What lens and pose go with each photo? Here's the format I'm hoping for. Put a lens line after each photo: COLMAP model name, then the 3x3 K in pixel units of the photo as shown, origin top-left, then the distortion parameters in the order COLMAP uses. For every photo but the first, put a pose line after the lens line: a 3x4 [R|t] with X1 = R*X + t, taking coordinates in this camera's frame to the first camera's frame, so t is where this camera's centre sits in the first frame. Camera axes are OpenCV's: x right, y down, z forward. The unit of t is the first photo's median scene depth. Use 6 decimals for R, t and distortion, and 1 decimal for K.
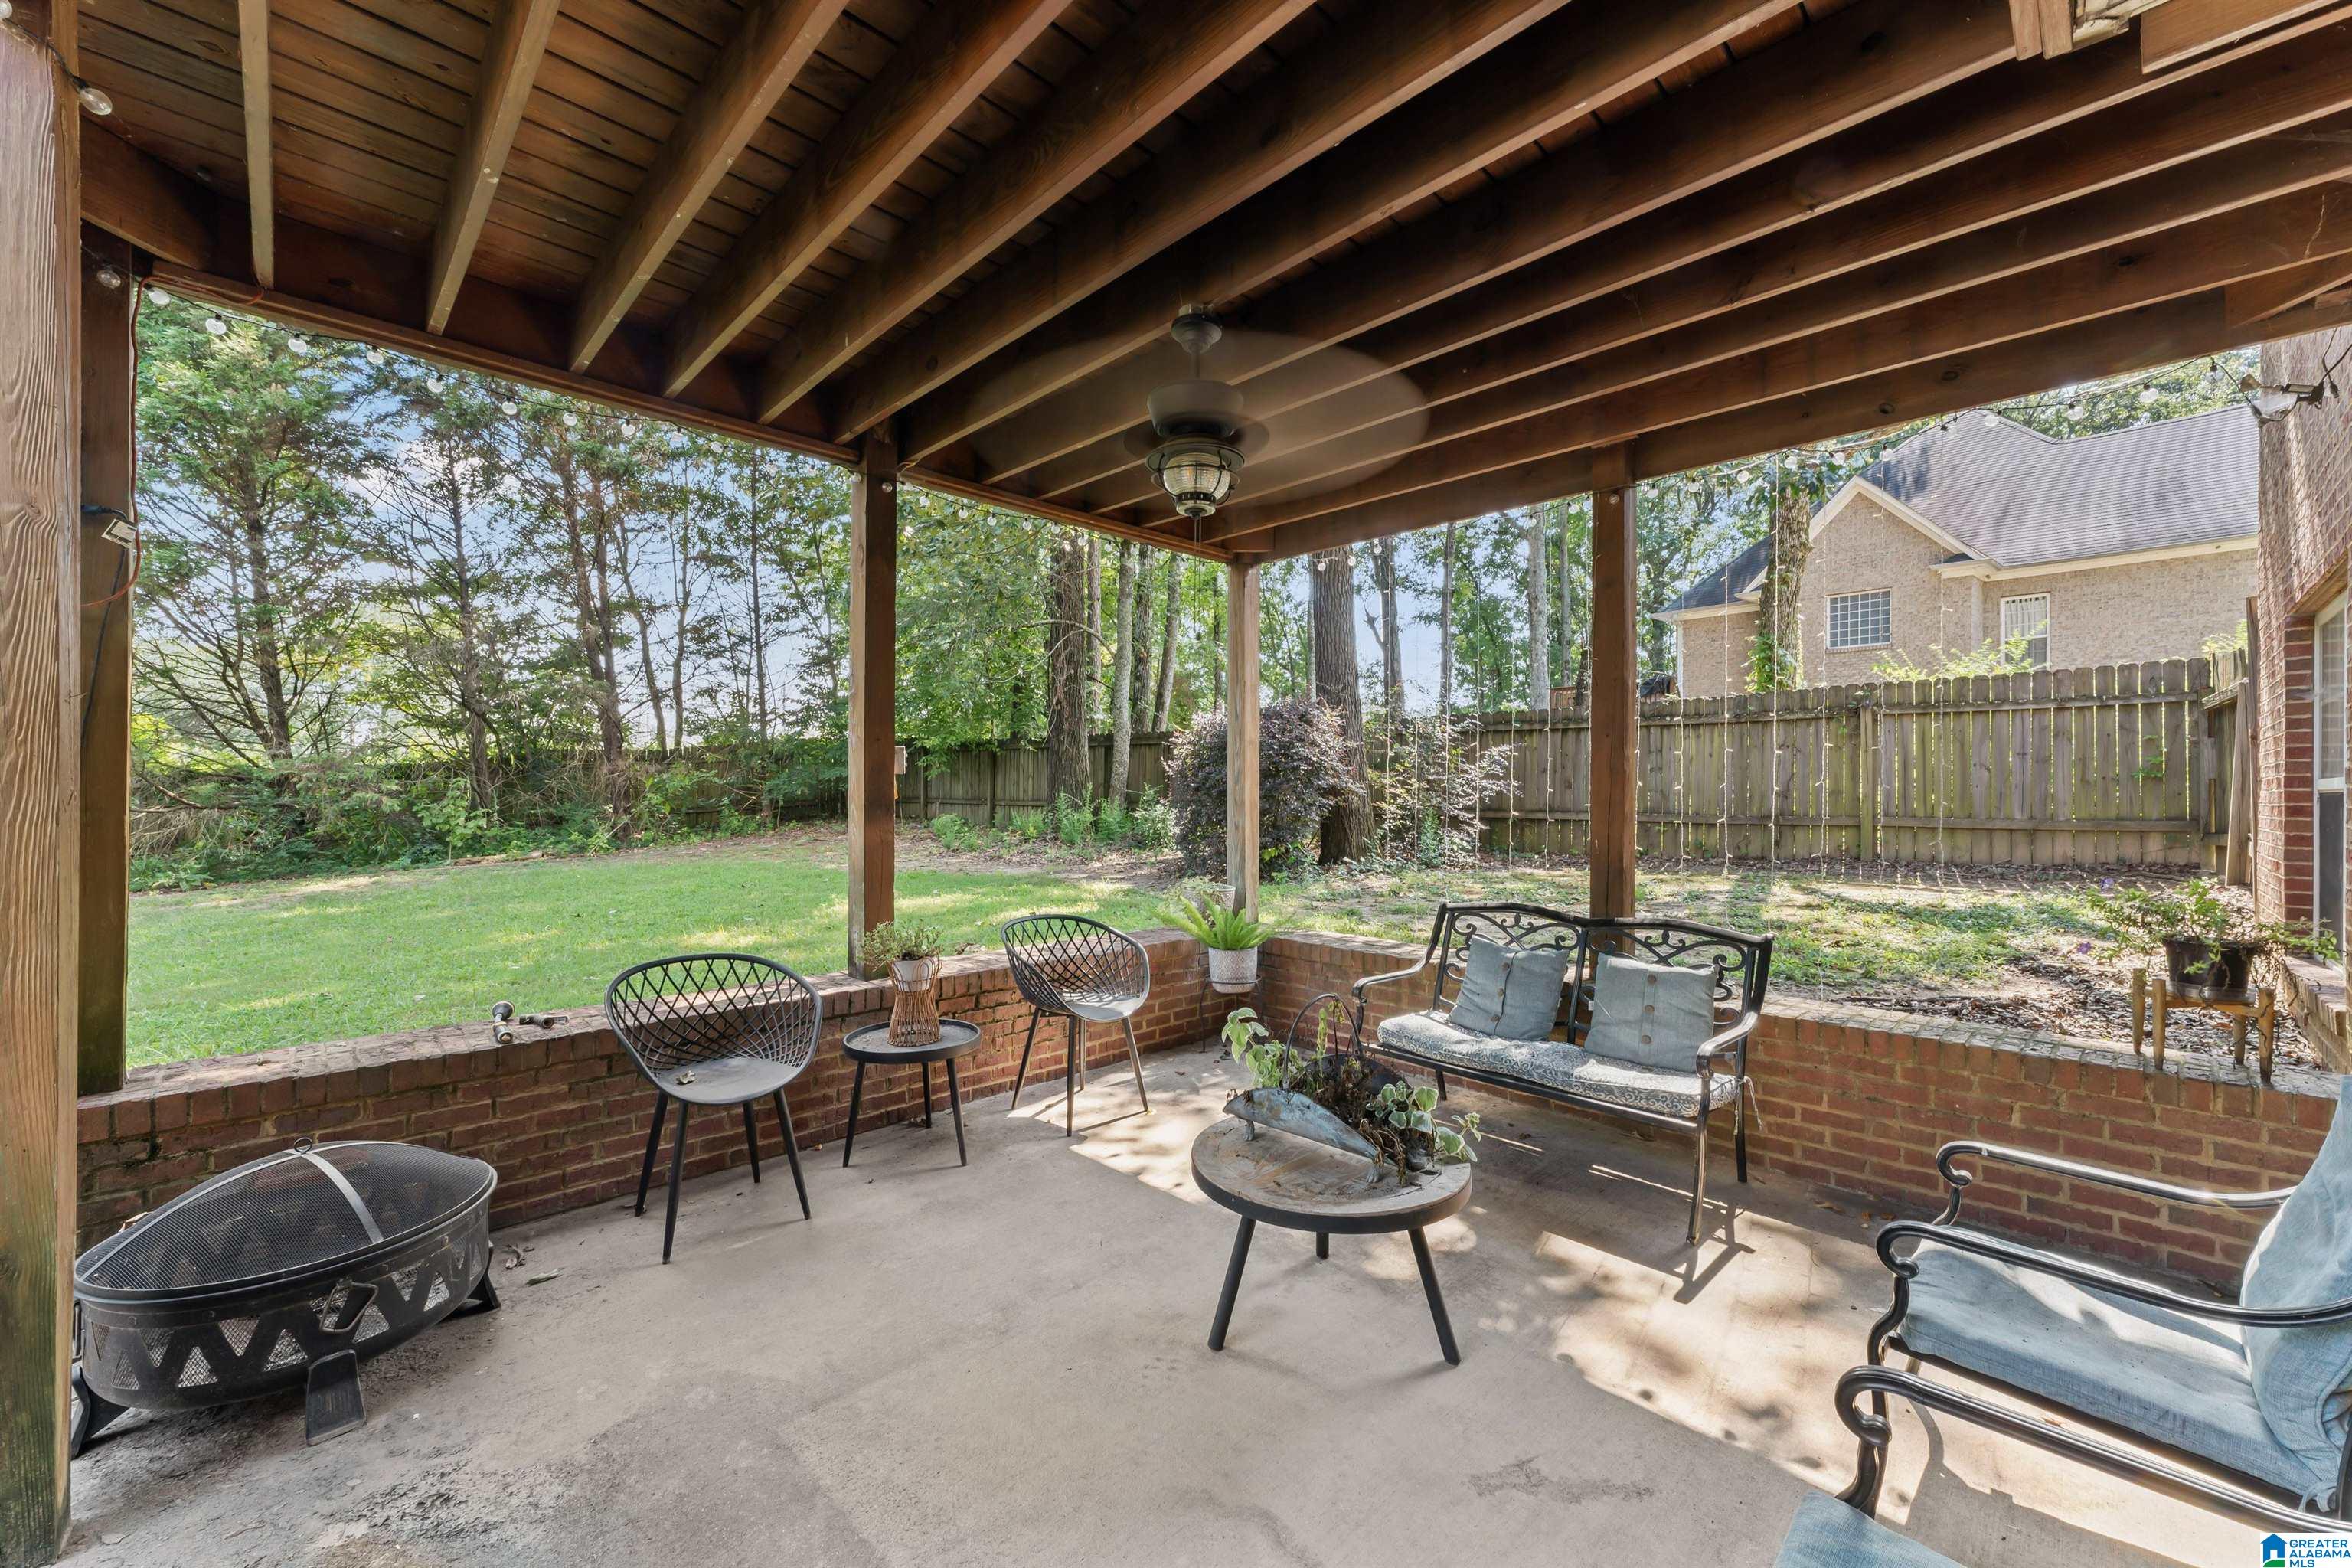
lens RADIAL K [[946.7, 0, 1174.1], [0, 946.7, 791.8], [0, 0, 1]] dist [-0.000576, -0.000254]
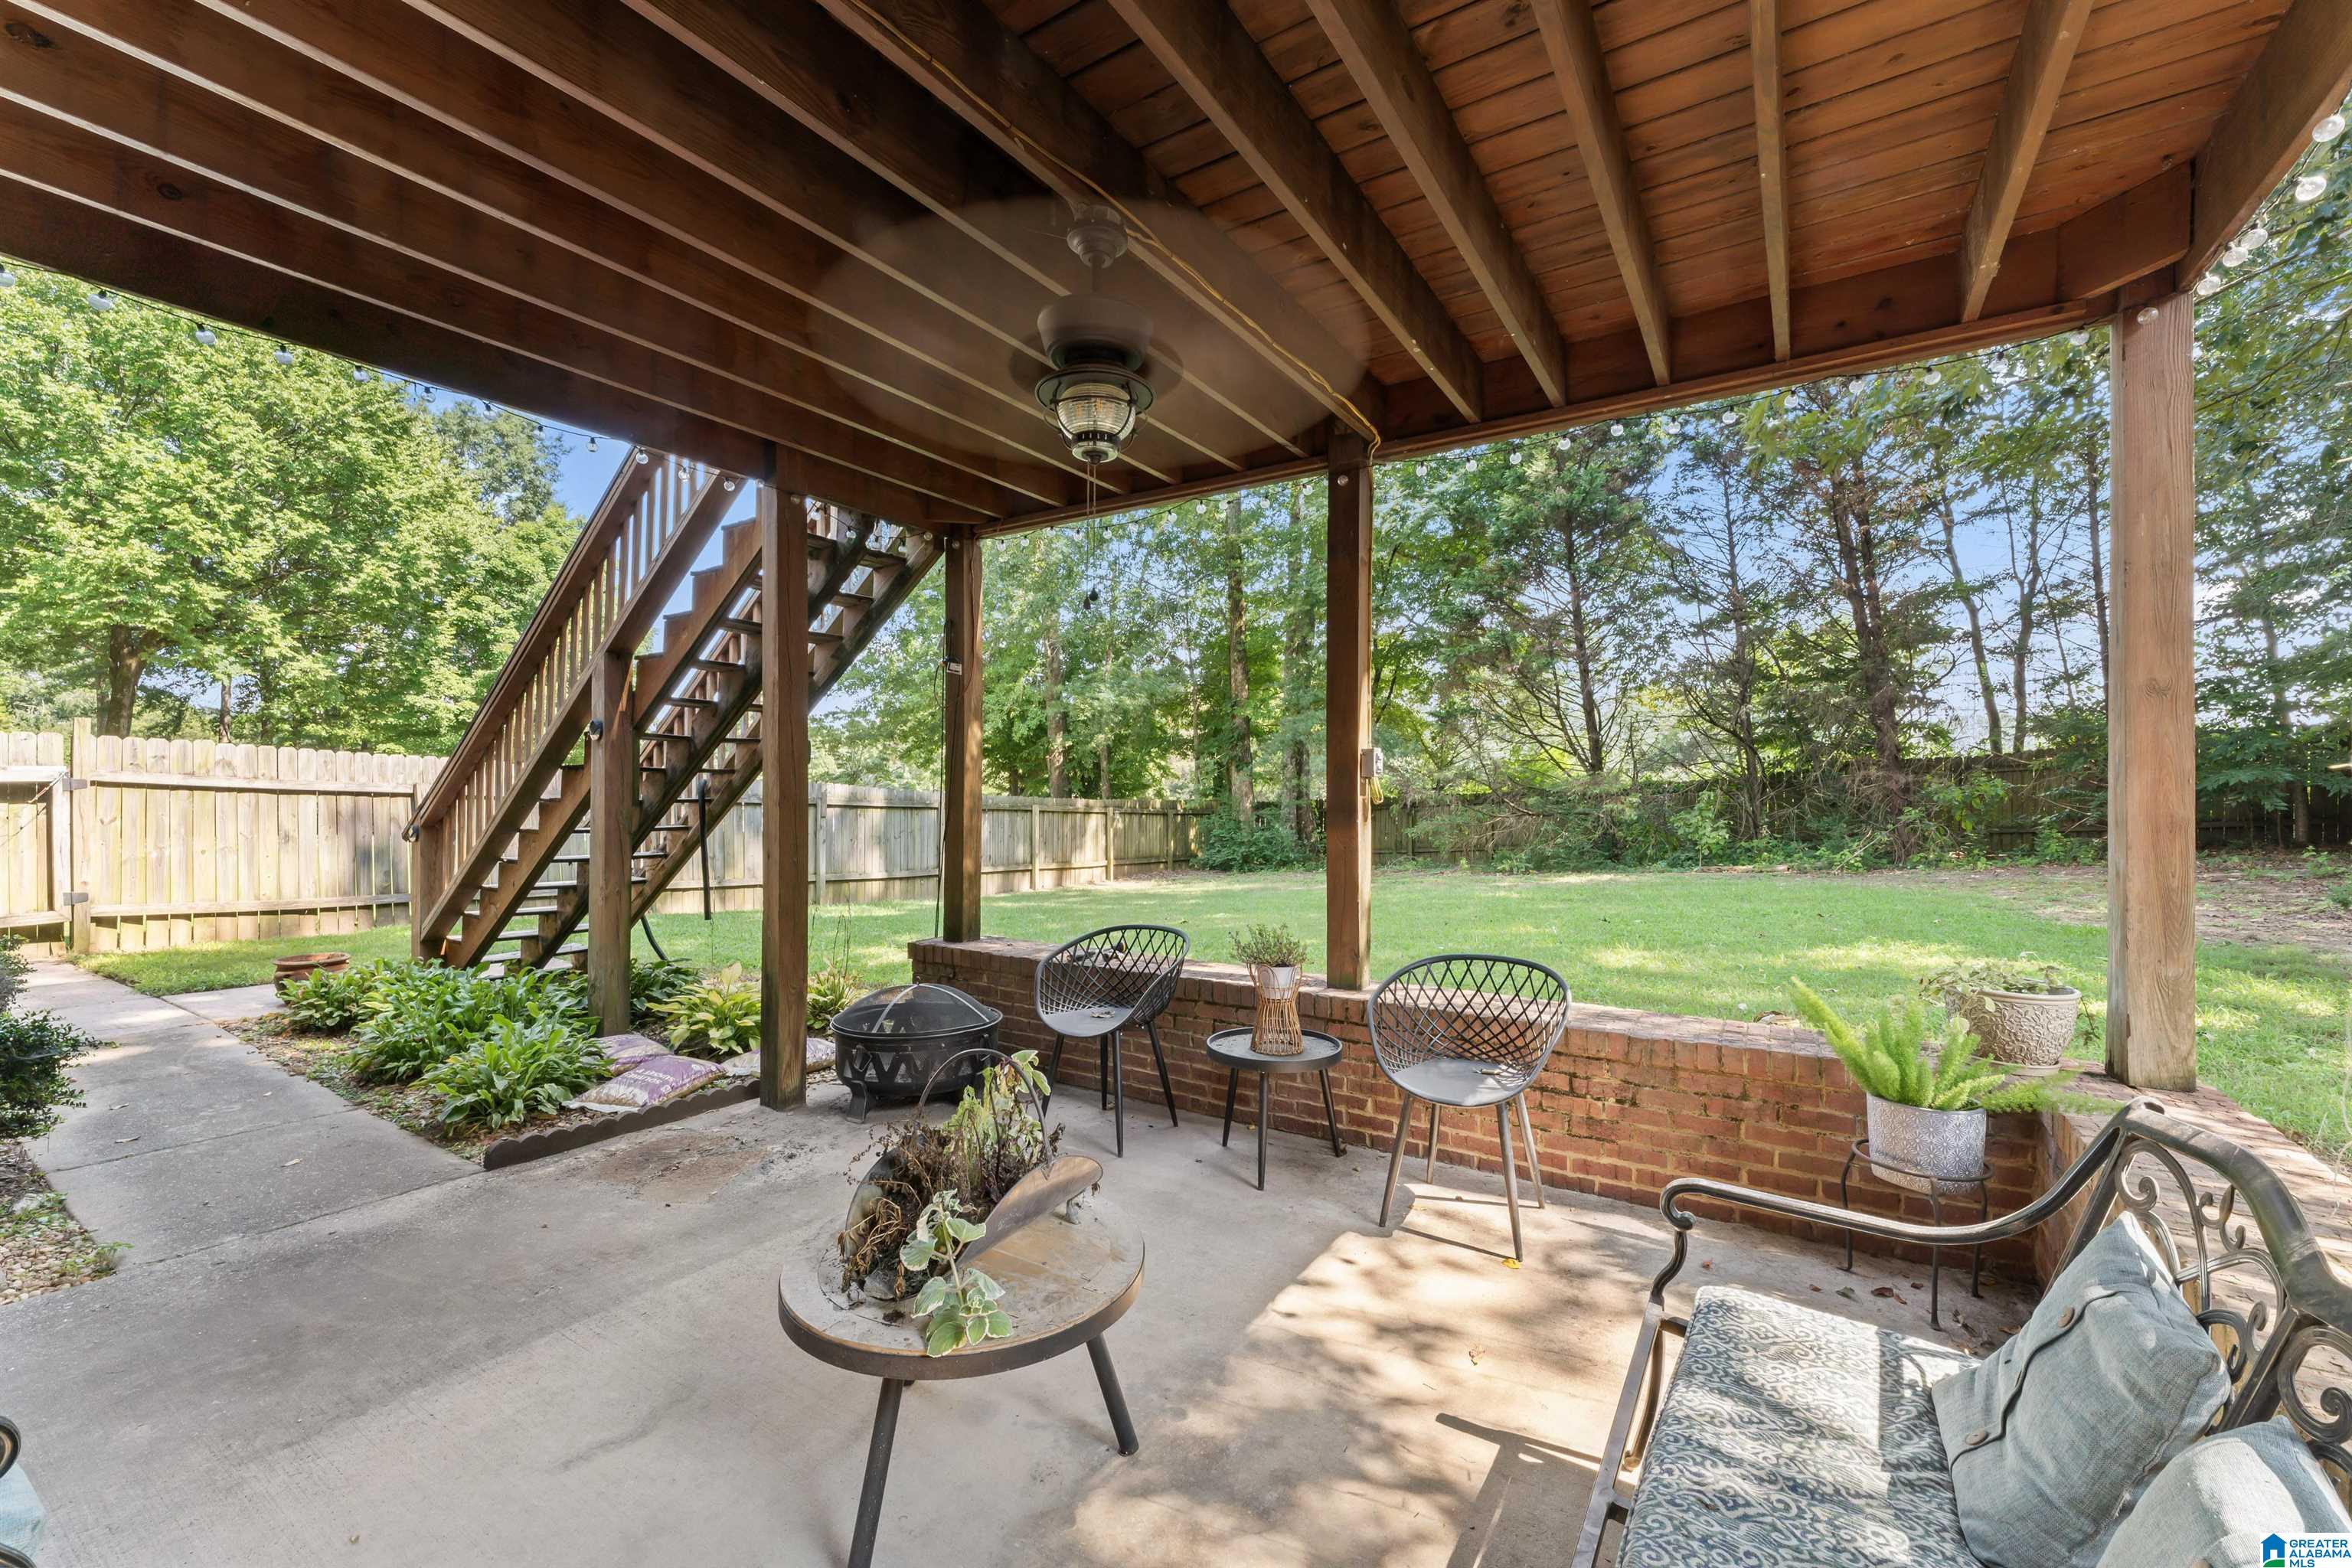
lens RADIAL K [[946.7, 0, 1174.1], [0, 946.7, 791.8], [0, 0, 1]] dist [-0.000576, -0.000254]
pose [[0.217604, -0.009762, -0.975988, 0.583796], [-0.005485, 0.999922, -0.011225, 0.005855], [0.976022, 0.007796, 0.217534, 0.597817]]
